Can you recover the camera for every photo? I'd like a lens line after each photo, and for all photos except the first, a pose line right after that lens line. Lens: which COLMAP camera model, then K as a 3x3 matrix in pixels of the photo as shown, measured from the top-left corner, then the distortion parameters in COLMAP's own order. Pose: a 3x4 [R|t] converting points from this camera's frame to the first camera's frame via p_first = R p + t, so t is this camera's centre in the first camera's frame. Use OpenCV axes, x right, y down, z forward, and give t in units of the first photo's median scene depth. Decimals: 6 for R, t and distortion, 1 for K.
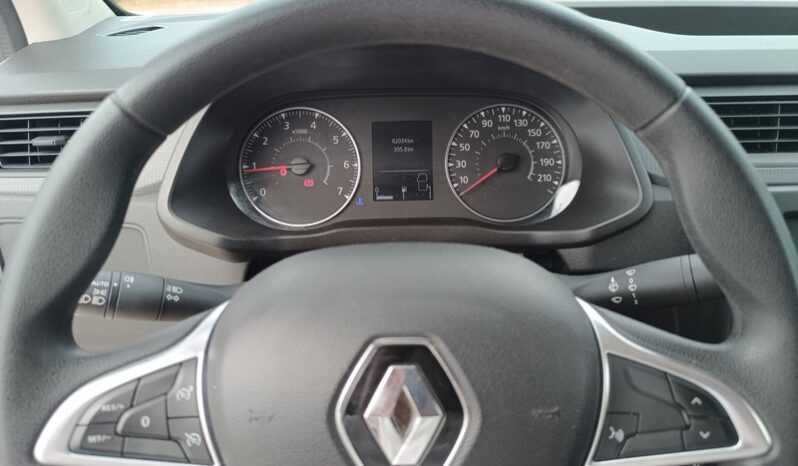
lens RADIAL K [[549.7, 0, 399.0], [0, 549.7, 233.0], [0, 0, 1]] dist [0.035982, -0.047319]
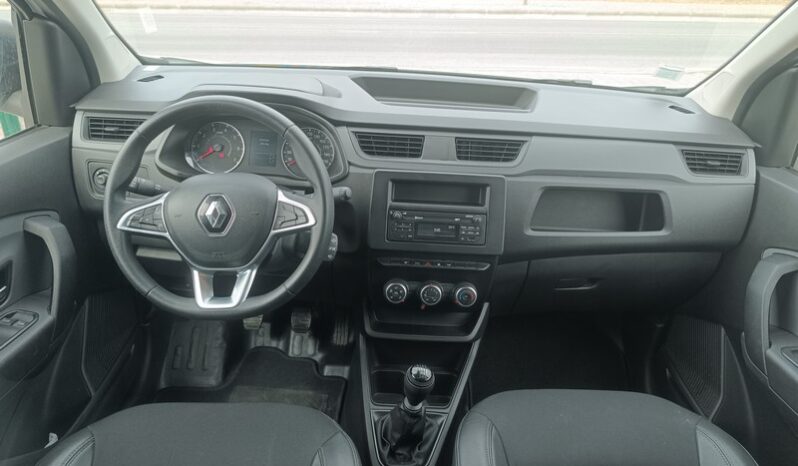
lens RADIAL K [[549.7, 0, 399.0], [0, 549.7, 233.0], [0, 0, 1]] dist [0.035982, -0.047319]
pose [[0.997068, 0.076293, 0.005935, 0.628923], [-0.076387, 0.996922, 0.017670, 0.145316], [-0.004568, -0.018072, 0.999826, -1.408002]]
